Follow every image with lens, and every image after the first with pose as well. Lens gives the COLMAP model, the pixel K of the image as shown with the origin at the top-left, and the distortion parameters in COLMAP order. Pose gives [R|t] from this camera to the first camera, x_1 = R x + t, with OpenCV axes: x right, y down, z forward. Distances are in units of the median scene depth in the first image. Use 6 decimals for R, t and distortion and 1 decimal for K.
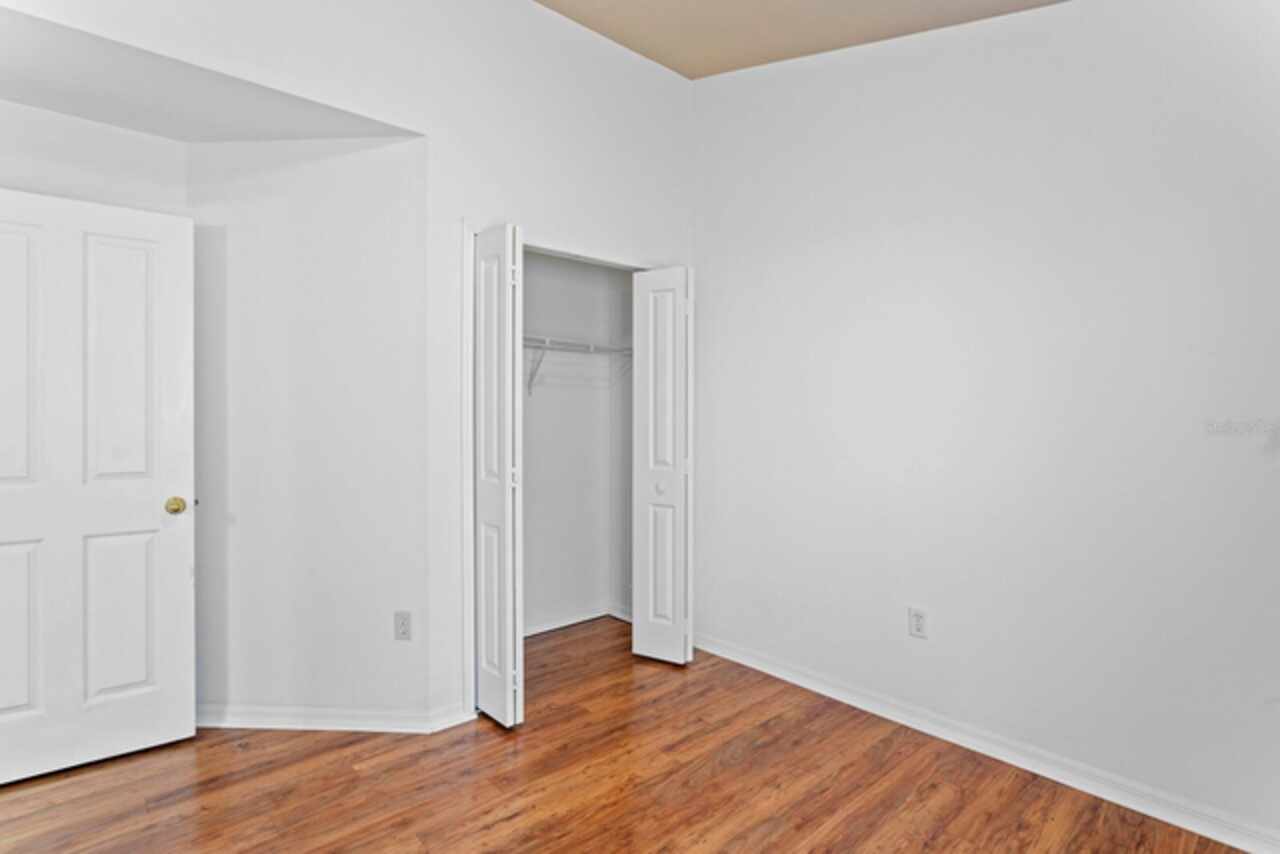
lens RADIAL K [[640.3, 0, 638.9], [0, 640.3, 419.3], [0, 0, 1]] dist [-0.000030, 0.000016]
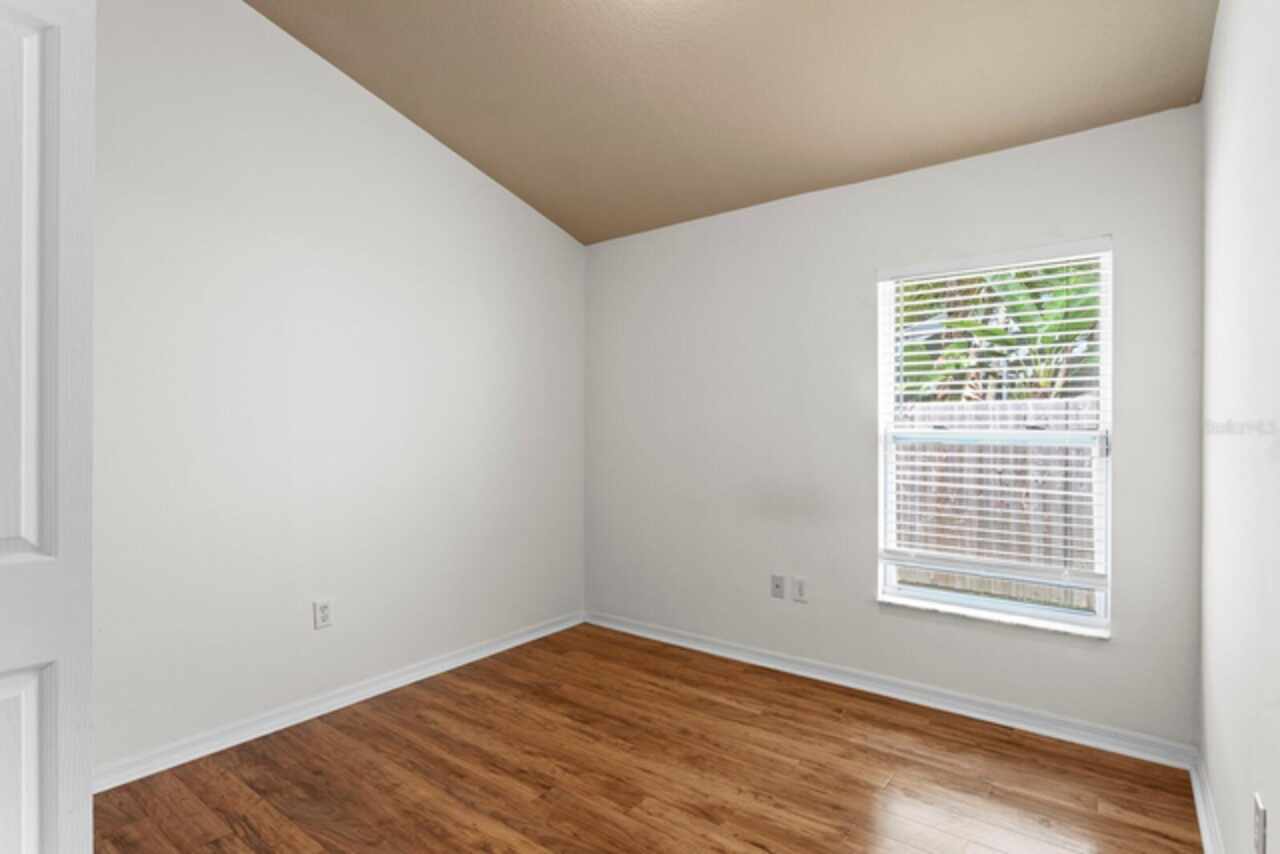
lens RADIAL K [[640.3, 0, 637.1], [0, 640.3, 427.5], [0, 0, 1]] dist [-0.000030, 0.000016]
pose [[-0.198532, 0.005635, 0.980078, -0.824985], [0.000943, 0.999984, -0.005558, 0.011173], [-0.980094, -0.000179, -0.198535, 0.795308]]
